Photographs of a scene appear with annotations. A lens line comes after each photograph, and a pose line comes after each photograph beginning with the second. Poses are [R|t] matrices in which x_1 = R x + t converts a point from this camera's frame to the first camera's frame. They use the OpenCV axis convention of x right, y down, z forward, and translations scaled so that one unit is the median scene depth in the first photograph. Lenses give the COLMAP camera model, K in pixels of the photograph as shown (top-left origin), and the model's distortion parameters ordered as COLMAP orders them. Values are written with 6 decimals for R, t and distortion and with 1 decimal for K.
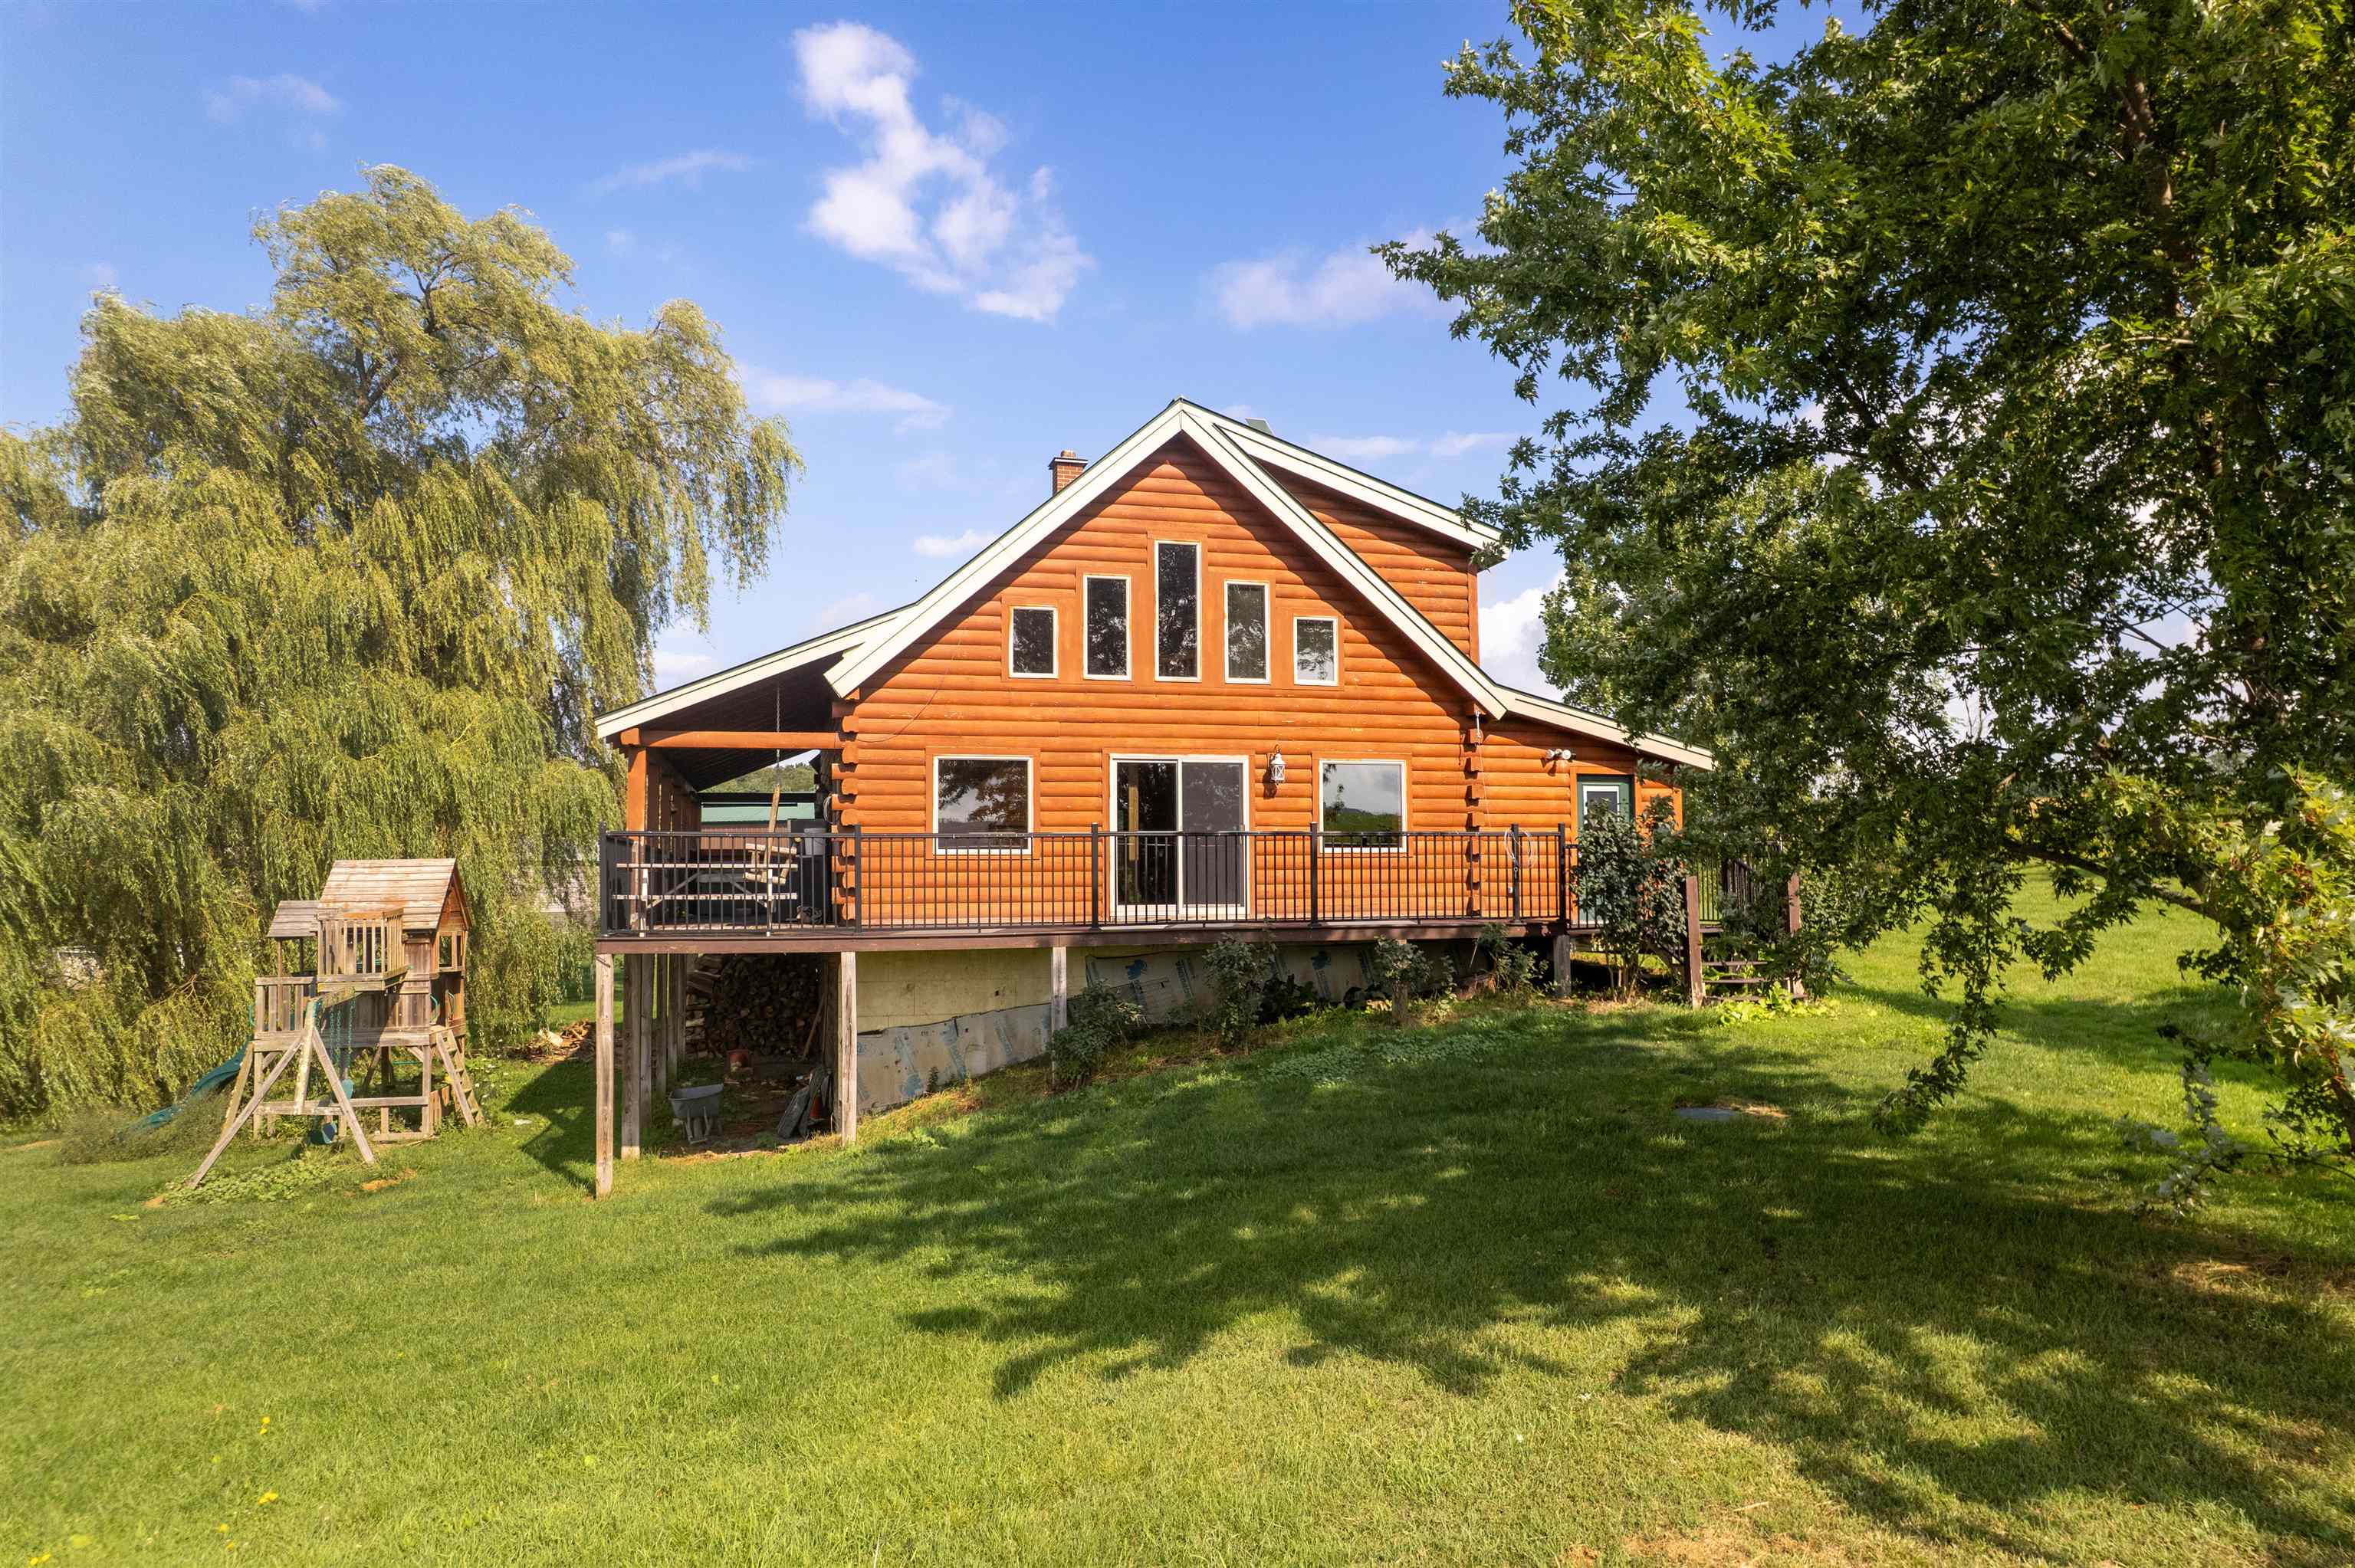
lens RADIAL K [[1506.2, 0, 1189.7], [0, 1506.2, 783.8], [0, 0, 1]] dist [-0.082555, 0.097241]
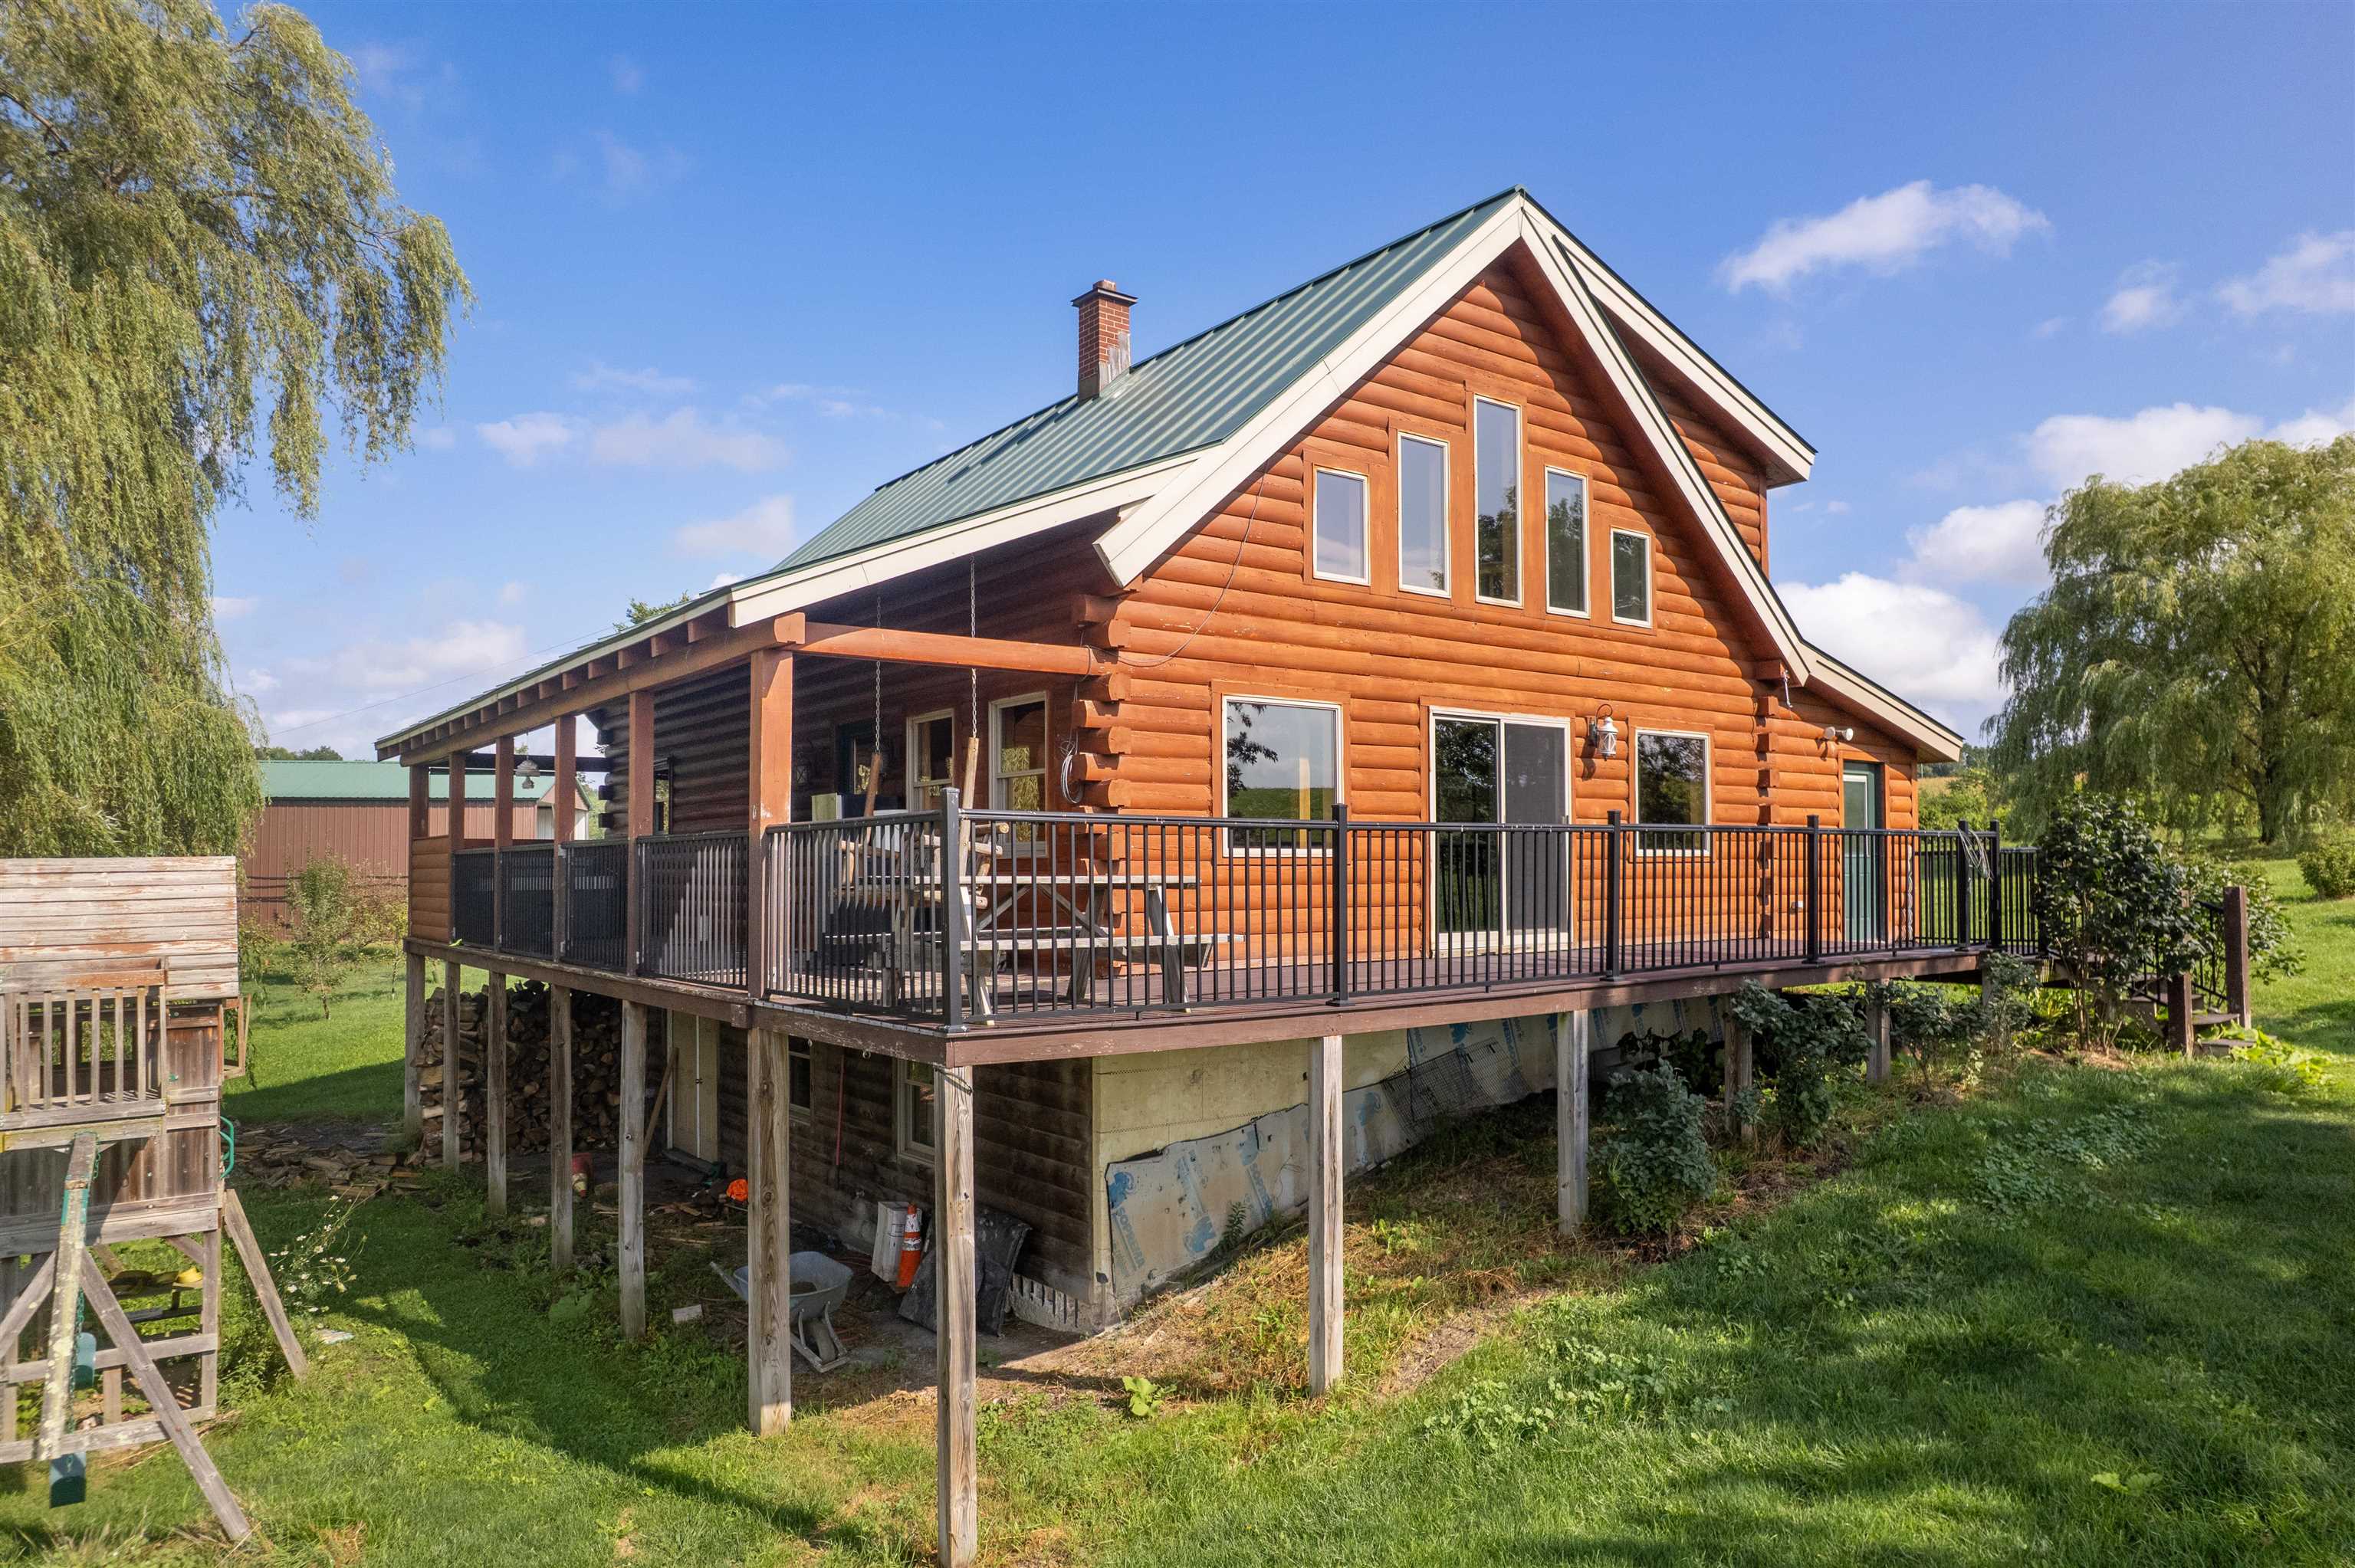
lens RADIAL K [[1526.3, 0, 1139.9], [0, 1526.3, 832.5], [0, 0, 1]] dist [-0.090090, 0.106953]
pose [[0.927815, 0.011386, 0.372867, -0.416040], [-0.024314, 0.999254, 0.029988, 0.018612], [-0.372247, -0.036889, 0.927400, 0.418248]]
